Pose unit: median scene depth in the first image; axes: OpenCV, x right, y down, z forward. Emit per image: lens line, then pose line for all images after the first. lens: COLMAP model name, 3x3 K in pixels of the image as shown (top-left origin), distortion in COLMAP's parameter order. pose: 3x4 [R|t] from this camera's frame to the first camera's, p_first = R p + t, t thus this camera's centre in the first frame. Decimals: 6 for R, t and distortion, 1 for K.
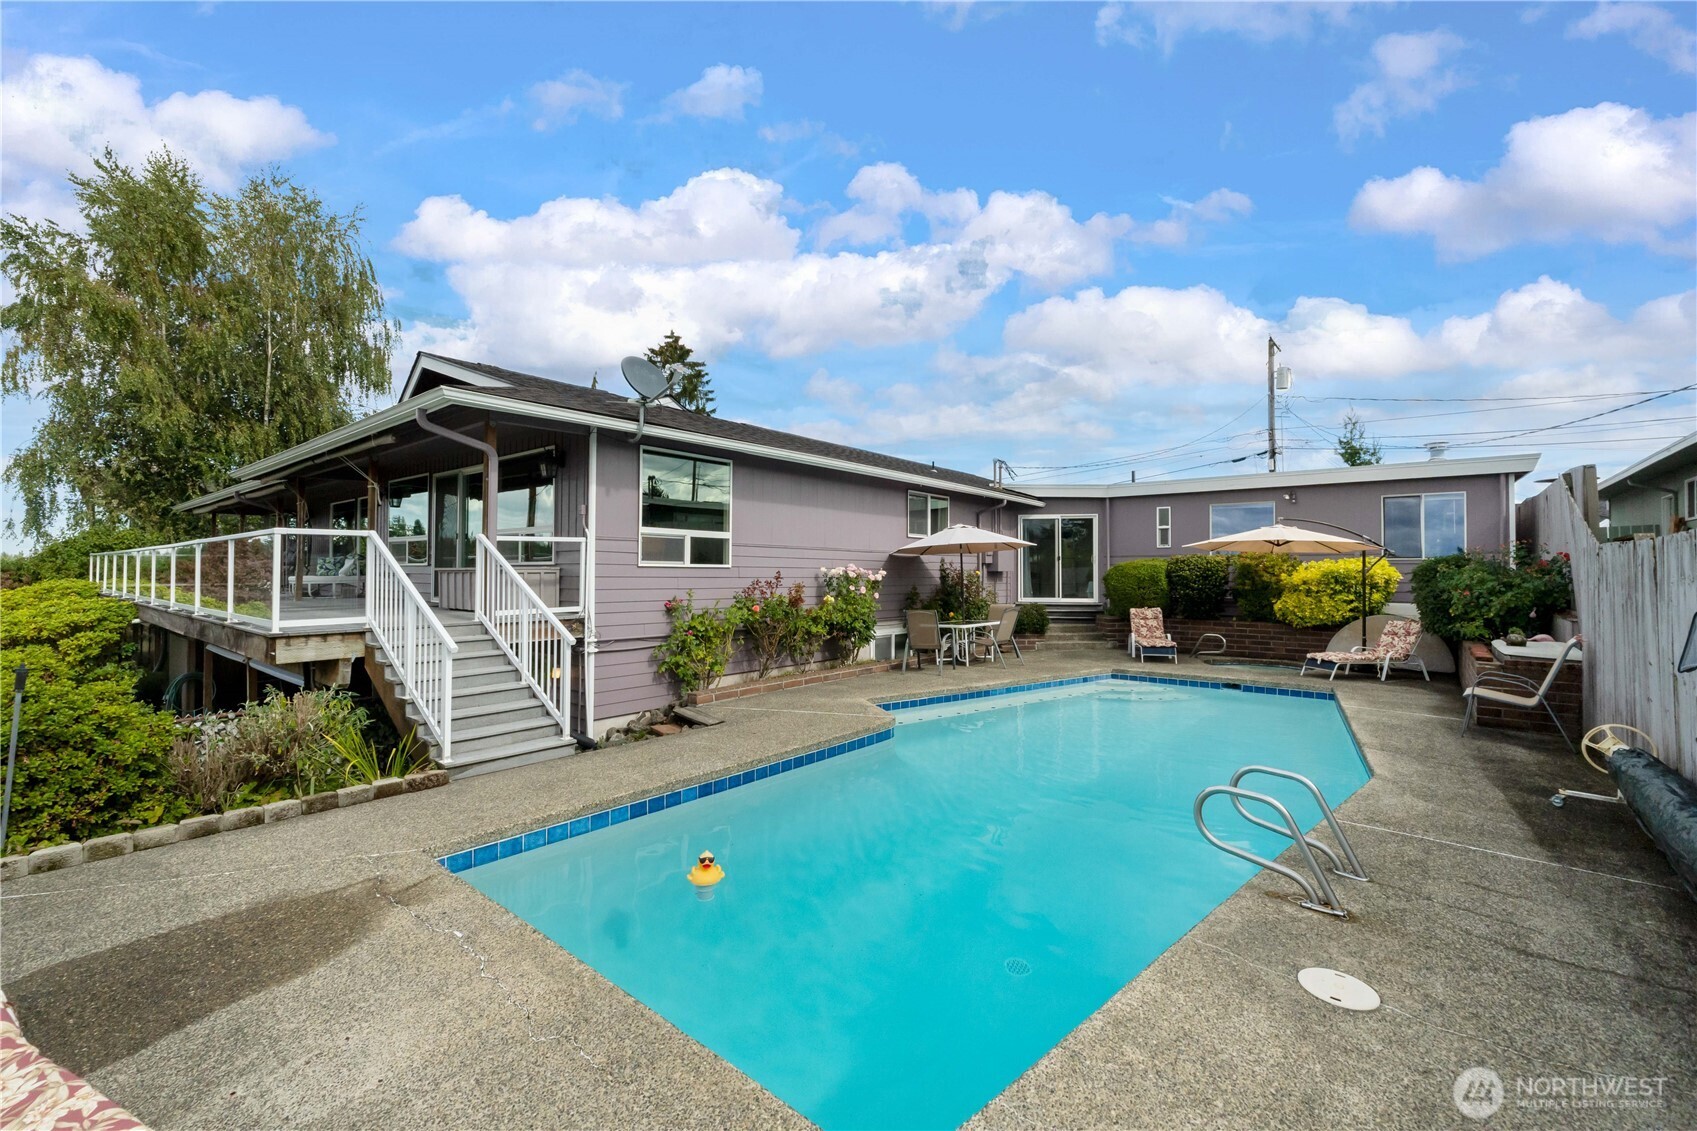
lens RADIAL K [[714.3, 0, 854.2], [0, 714.3, 574.0], [0, 0, 1]] dist [-0.016956, -0.000230]
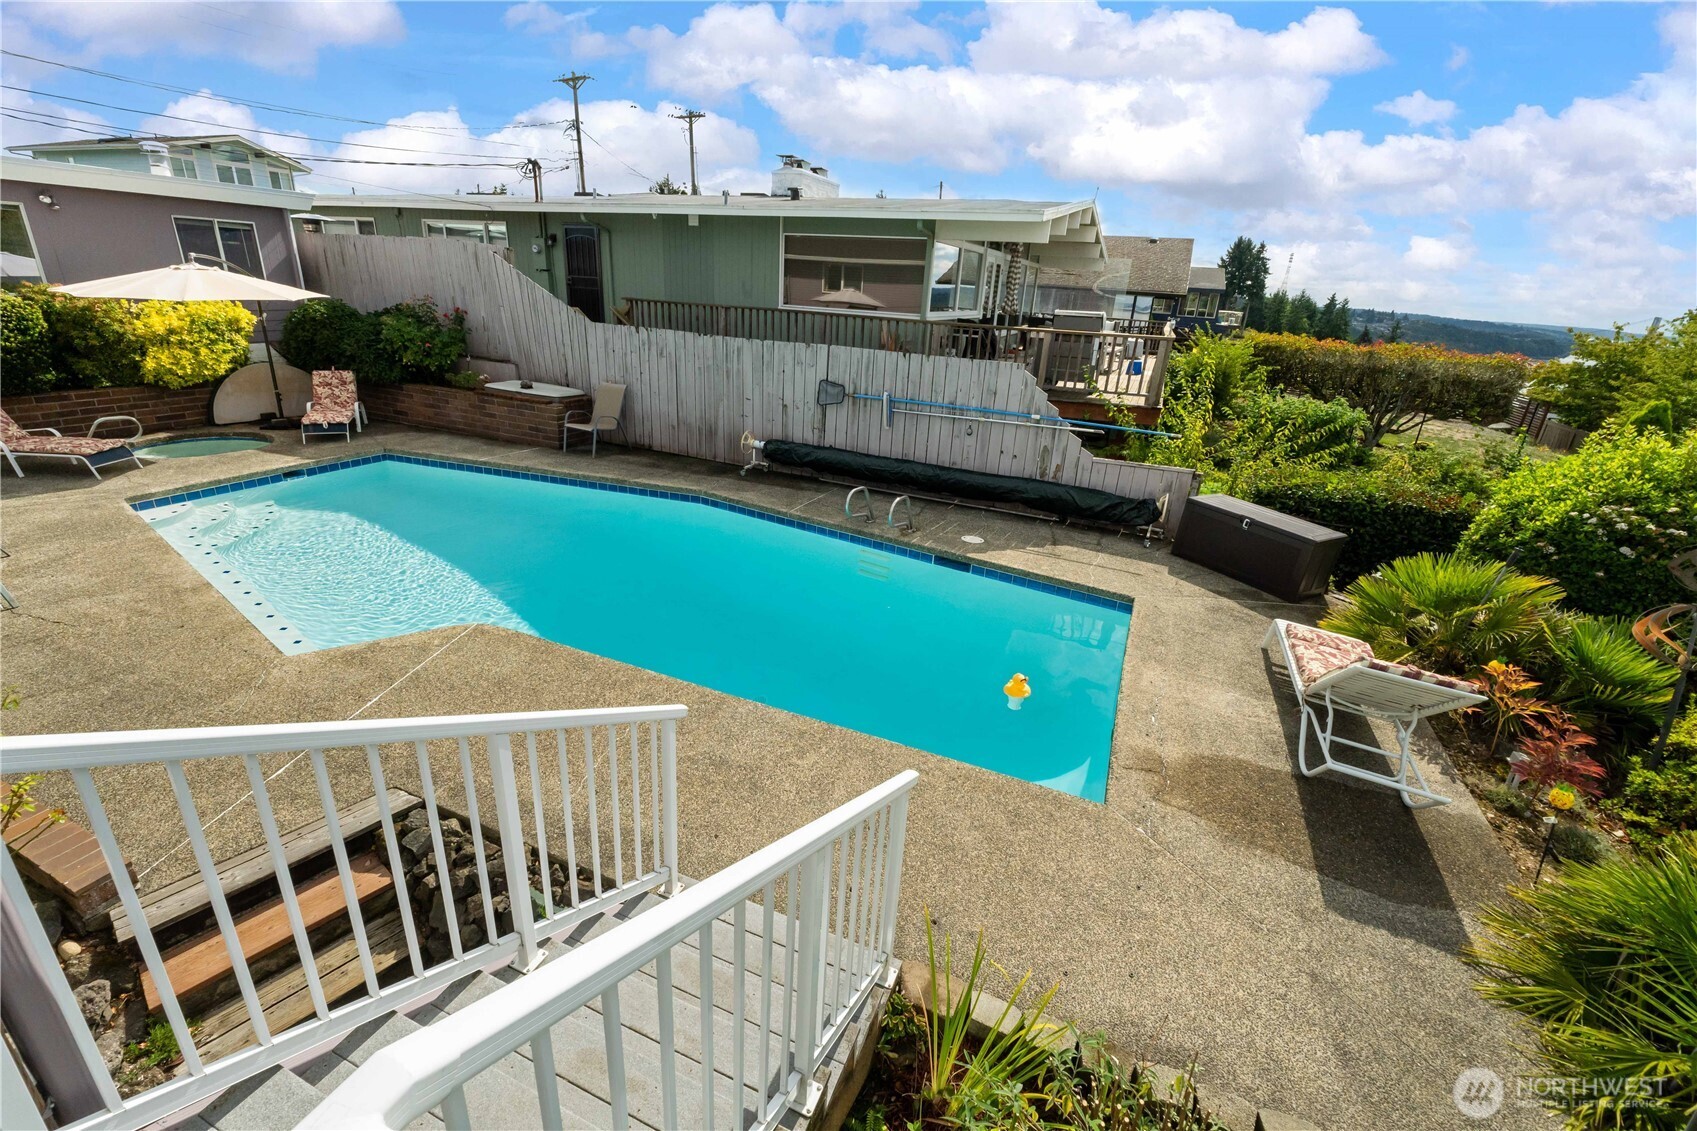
lens RADIAL K [[711.8, 0, 848.5], [0, 711.8, 565.5], [0, 0, 1]] dist [-0.013237, 0.000205]
pose [[-0.281103, -0.372620, 0.884384, -0.395713], [-0.058022, 0.926456, 0.371904, -0.084266], [-0.957922, 0.053230, -0.282050, 0.501592]]
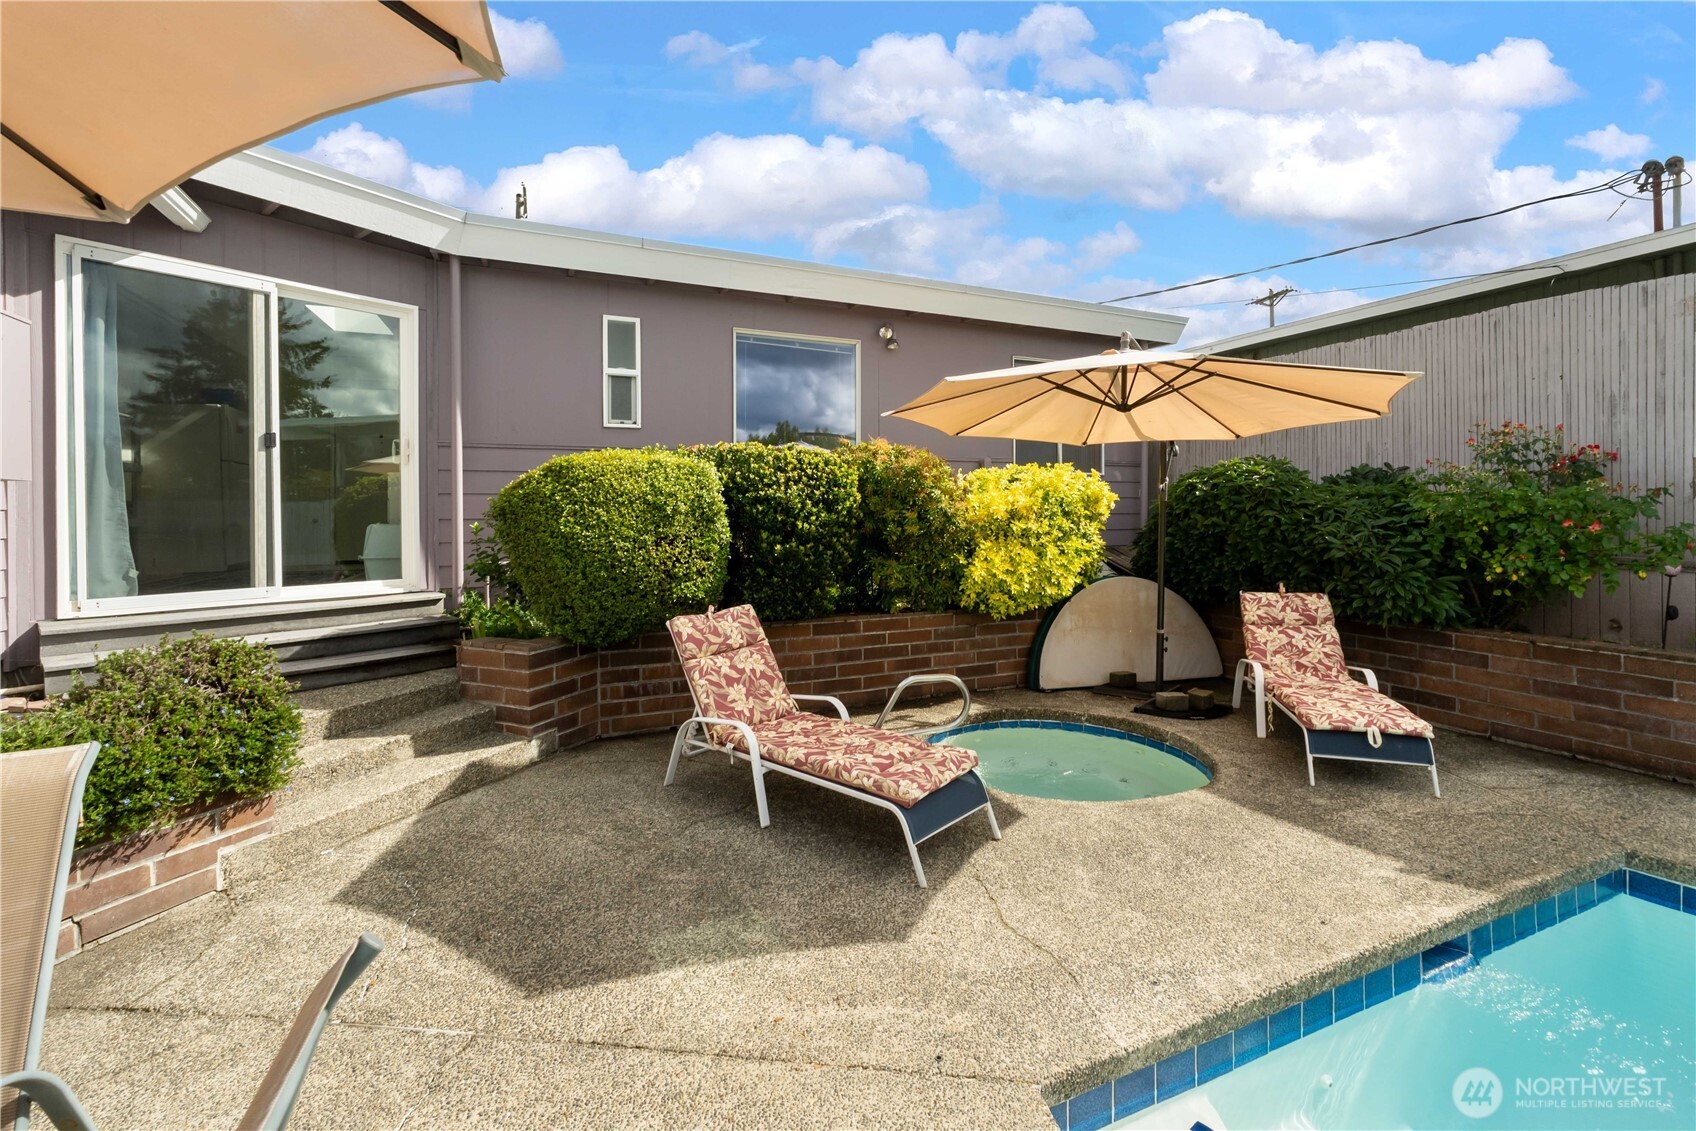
lens RADIAL K [[732.3, 0, 839.4], [0, 732.3, 512.8], [0, 0, 1]] dist [-0.000231, -0.000158]
pose [[0.464644, -0.004996, 0.885484, 0.188444], [0.011171, 0.999938, -0.000220, 0.009866], [-0.885427, 0.009994, 0.464671, 0.891597]]
